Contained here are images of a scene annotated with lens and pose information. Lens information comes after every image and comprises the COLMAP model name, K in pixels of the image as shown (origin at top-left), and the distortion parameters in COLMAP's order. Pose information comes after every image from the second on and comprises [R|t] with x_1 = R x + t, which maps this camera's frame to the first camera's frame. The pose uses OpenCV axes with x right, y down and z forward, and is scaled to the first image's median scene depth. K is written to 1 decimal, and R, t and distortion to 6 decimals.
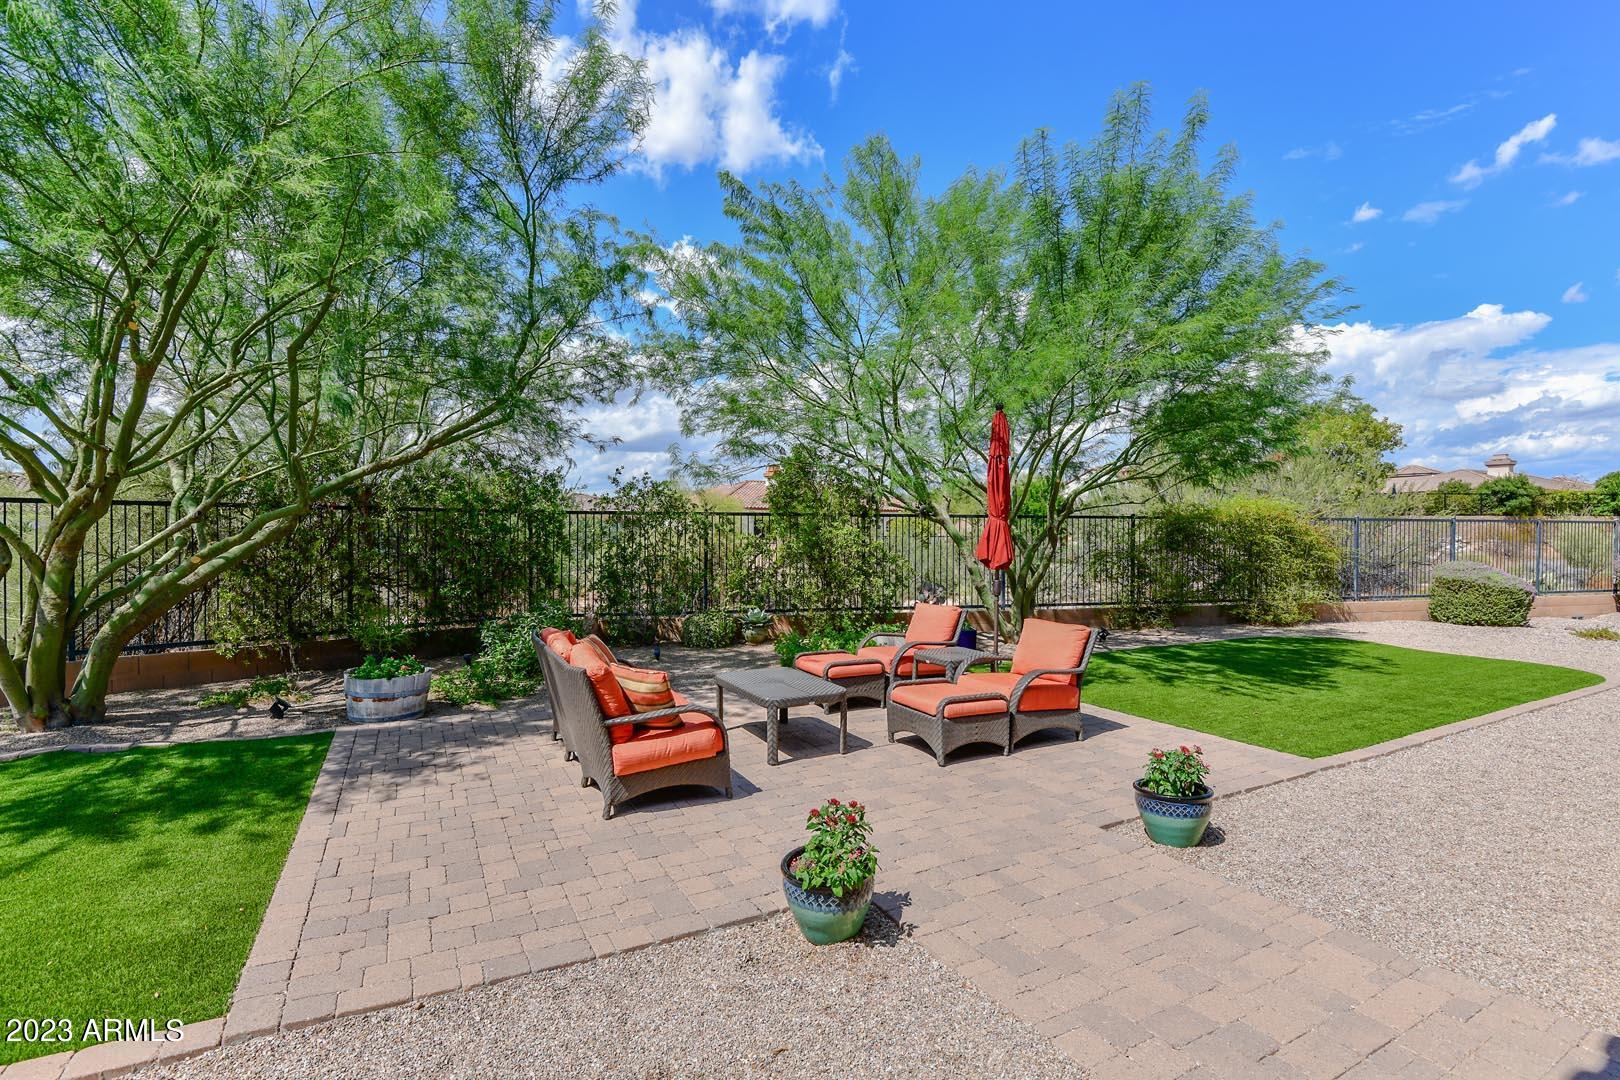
lens RADIAL K [[761.9, 0, 810.0], [0, 761.9, 540.0], [0, 0, 1]] dist [0.001332, 0.000078]
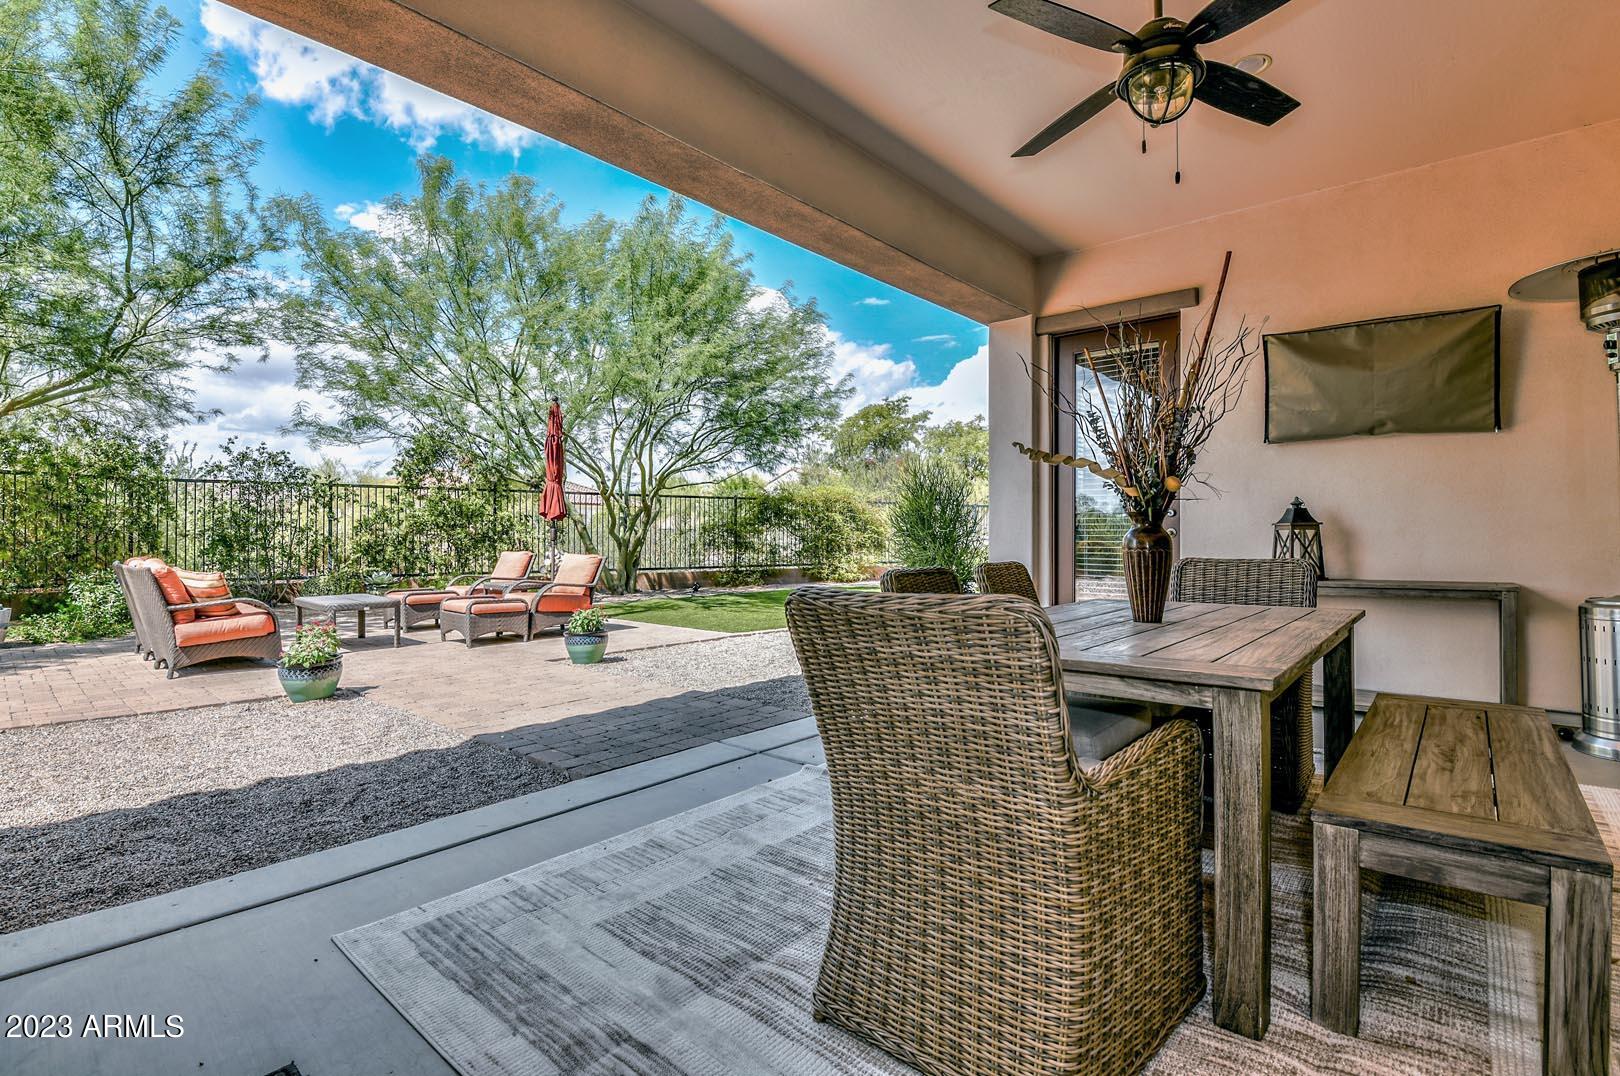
lens RADIAL K [[756.5, 0, 854.4], [0, 756.5, 528.3], [0, 0, 1]] dist [-0.044281, -0.000046]
pose [[0.916082, 0.003139, 0.400979, 0.134297], [0.002763, 0.999896, -0.014139, 0.048067], [-0.400982, 0.014060, 0.915978, -0.274011]]
